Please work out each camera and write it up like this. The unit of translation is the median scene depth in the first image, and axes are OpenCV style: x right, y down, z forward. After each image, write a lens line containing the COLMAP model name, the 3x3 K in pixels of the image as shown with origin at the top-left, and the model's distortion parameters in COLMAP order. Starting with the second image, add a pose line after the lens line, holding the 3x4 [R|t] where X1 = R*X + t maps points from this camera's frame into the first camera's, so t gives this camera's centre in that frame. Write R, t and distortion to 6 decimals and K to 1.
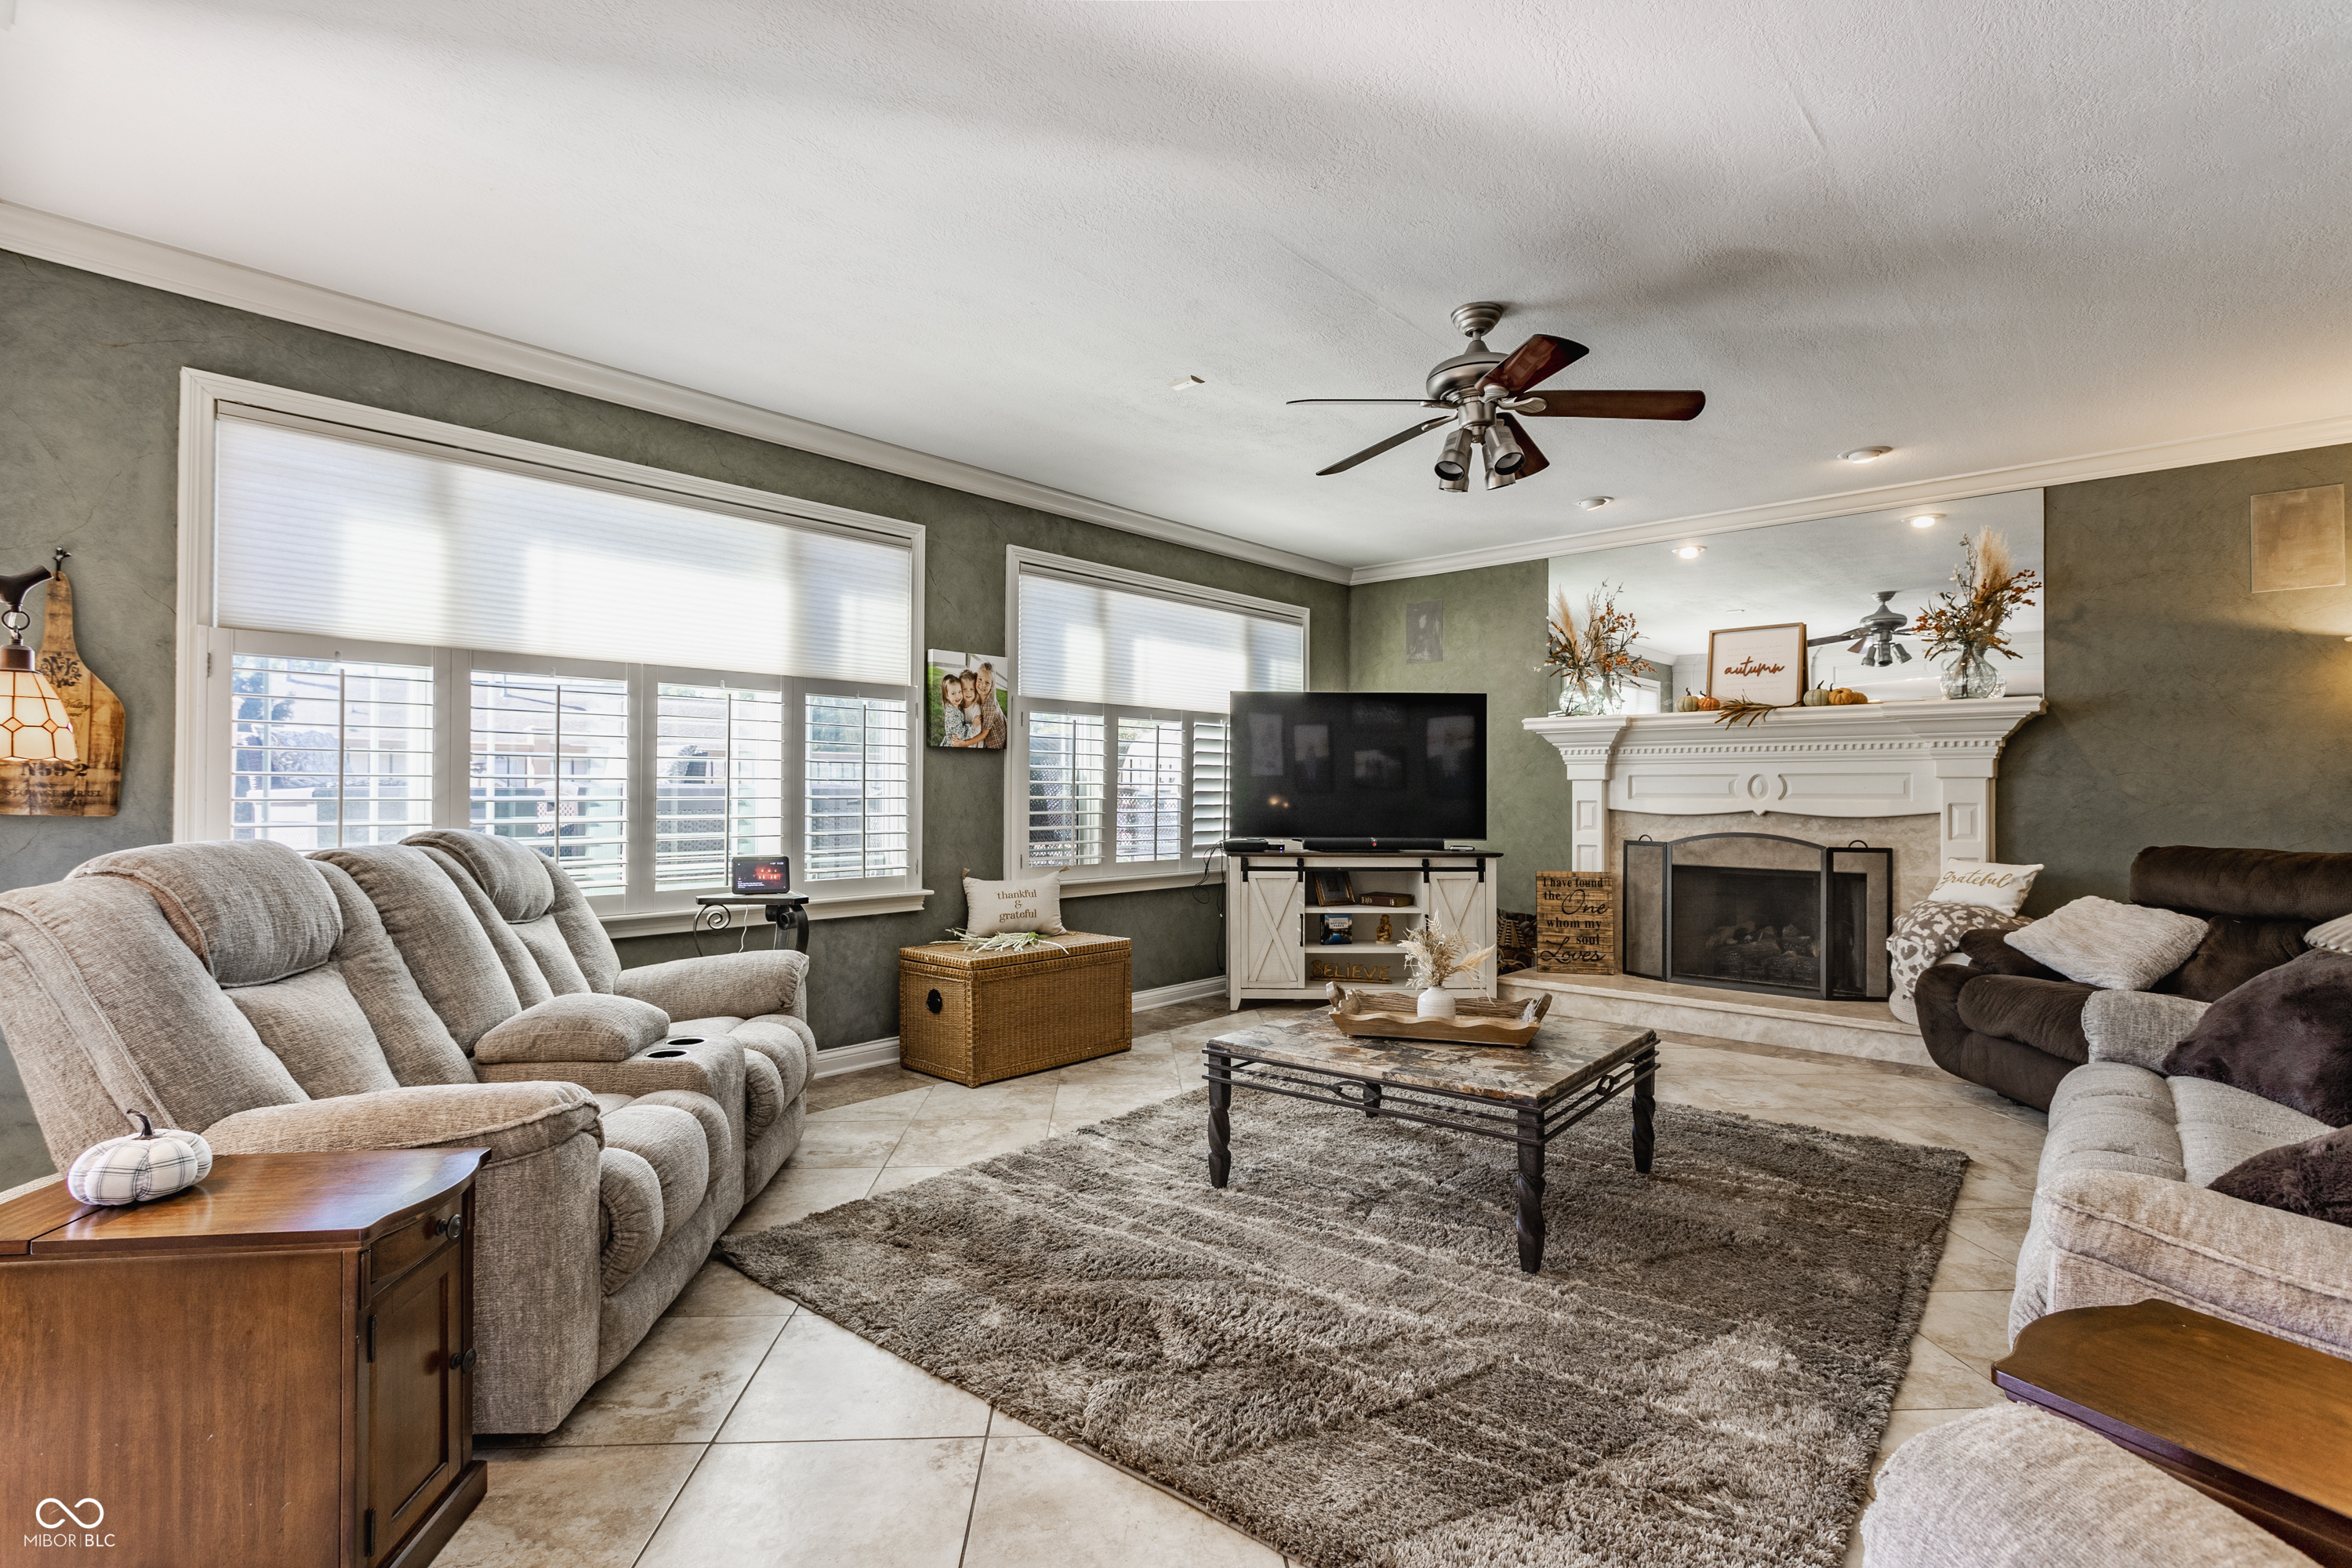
lens RADIAL K [[1106.8, 0, 1180.3], [0, 1106.8, 780.1], [0, 0, 1]] dist [-0.000438, 0.001545]
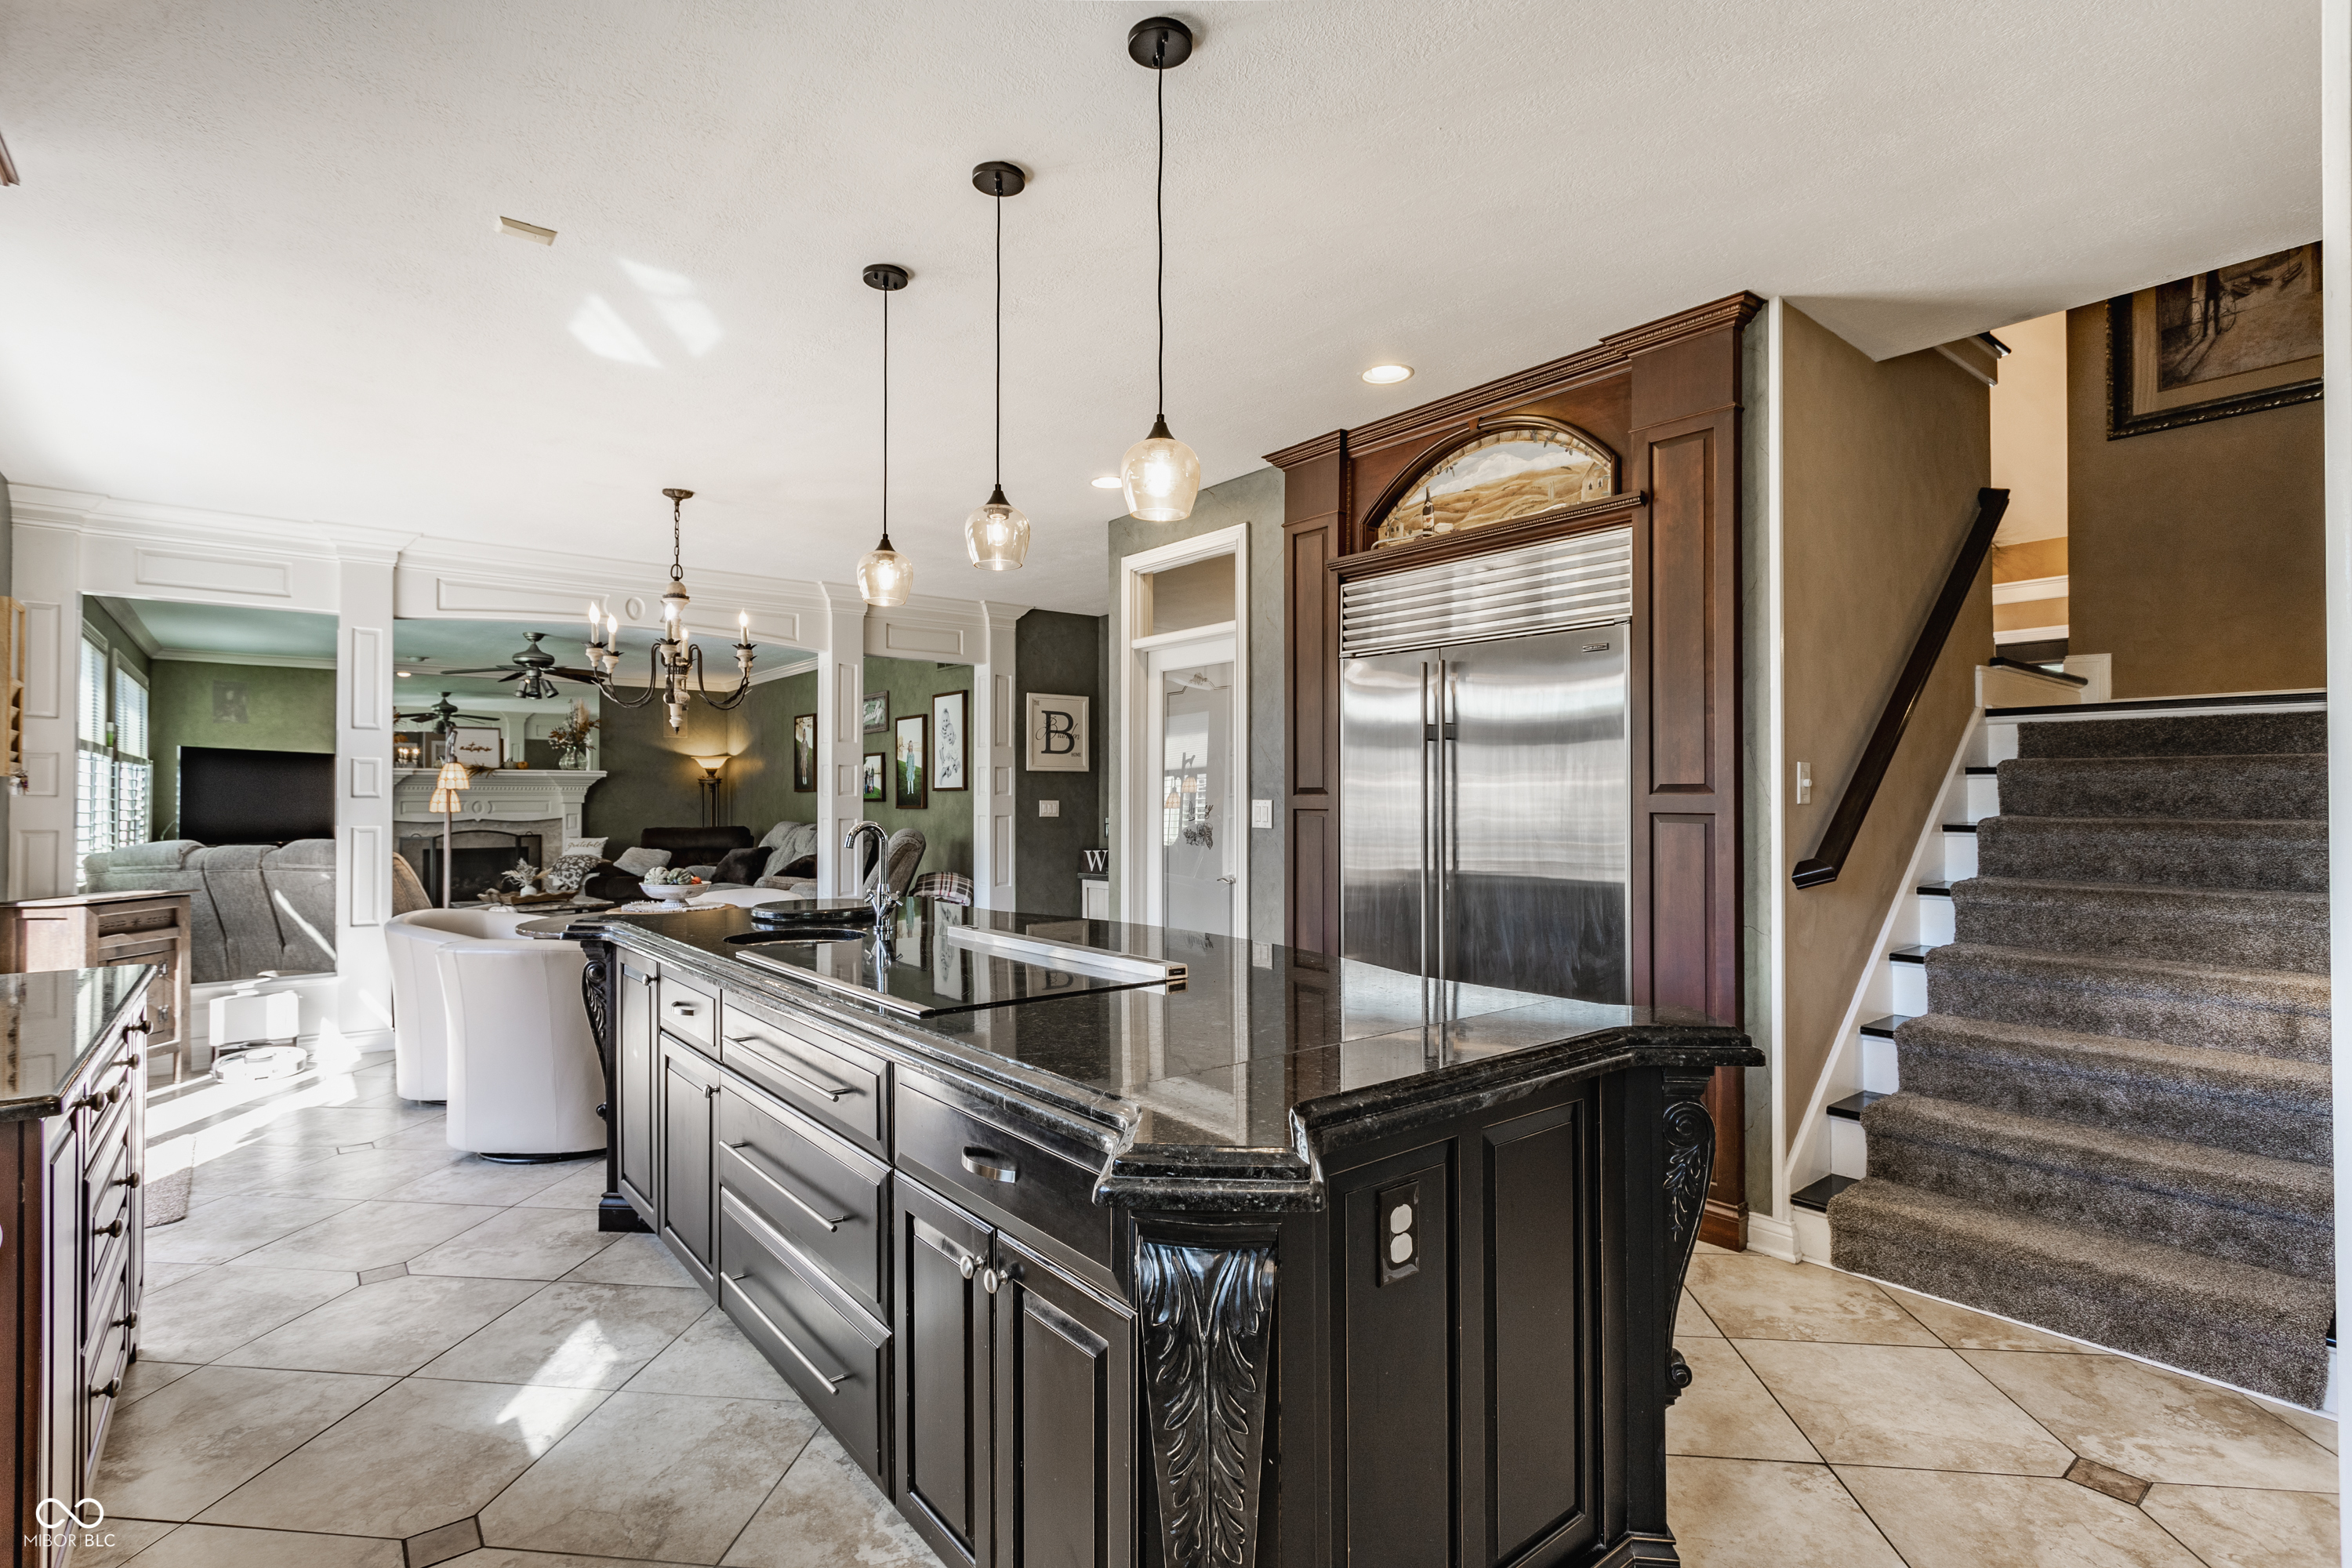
lens RADIAL K [[1106.8, 0, 1157.9], [0, 1106.8, 787.1], [0, 0, 1]] dist [-0.000438, 0.001545]
pose [[0.169888, 0.007646, 0.985434, -1.465388], [-0.007371, 0.999952, -0.006488, -0.031392], [-0.985436, -0.006162, 0.169936, -0.655053]]
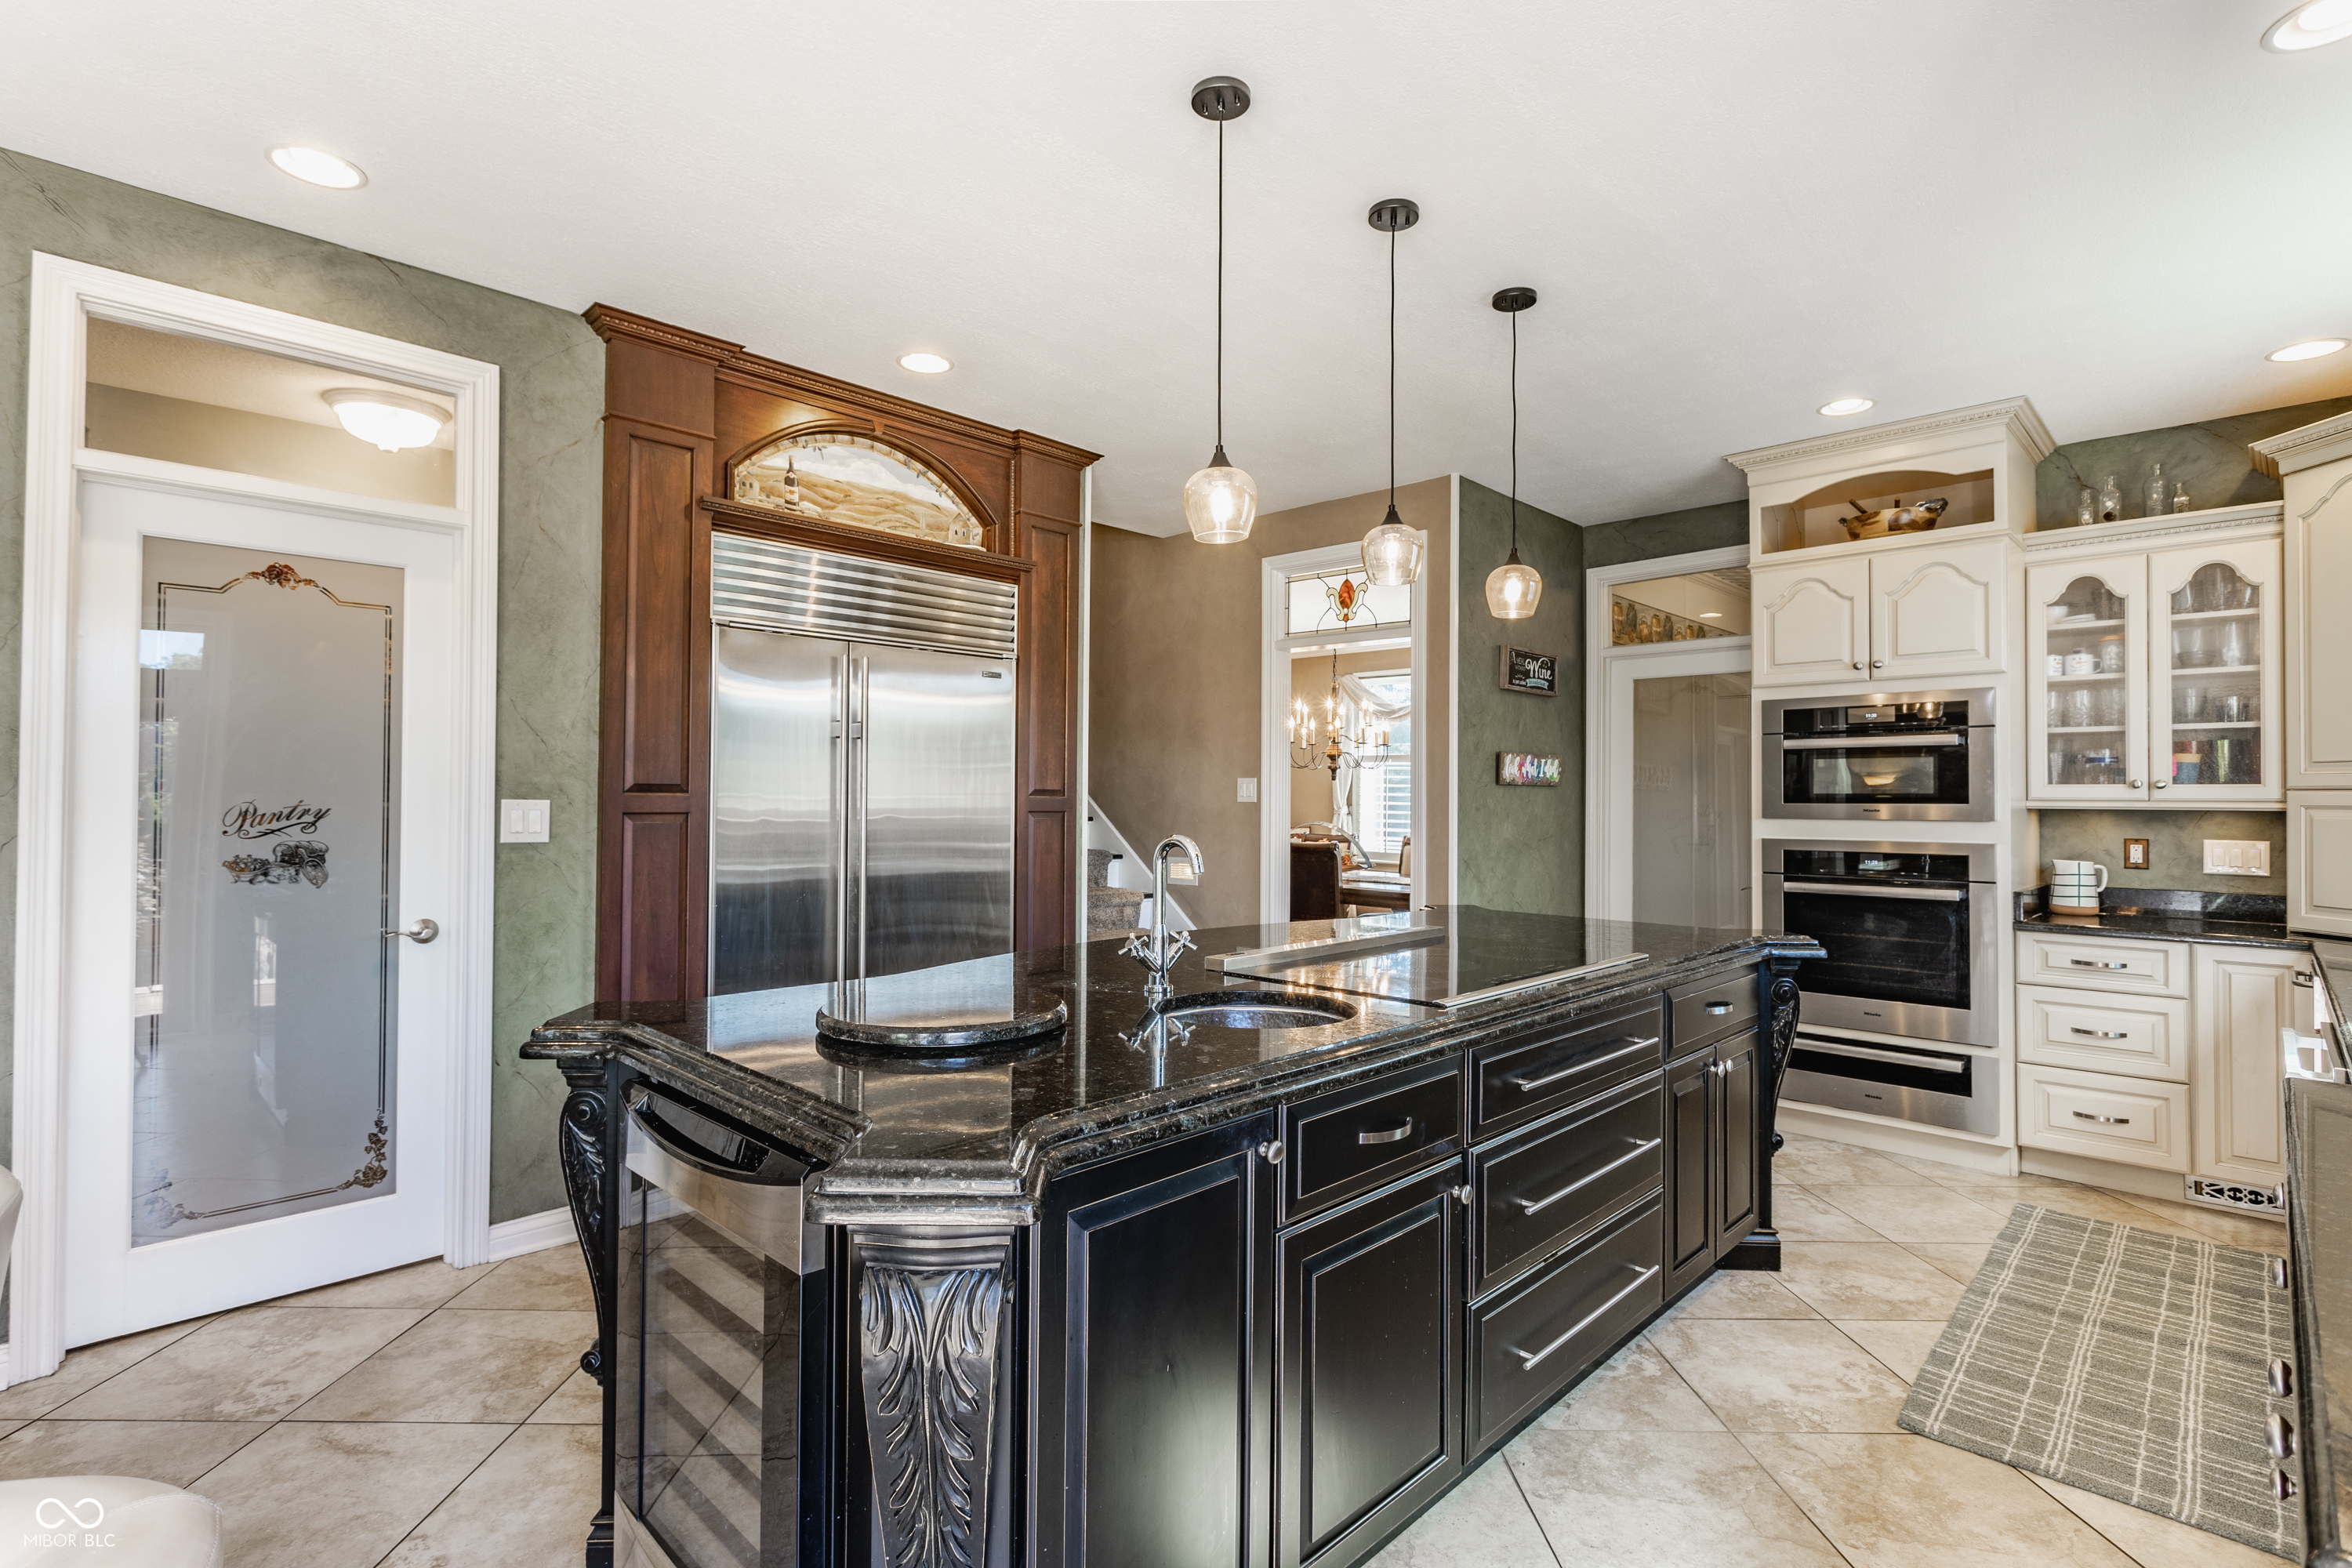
lens RADIAL K [[1106.8, 0, 1166.7], [0, 1106.8, 780.4], [0, 0, 1]] dist [-0.000438, 0.001545]
pose [[-0.998614, -0.007208, 0.052127, -0.913710], [-0.008315, 0.999744, -0.021060, -0.027790], [-0.051962, -0.021464, -0.998418, 0.023788]]
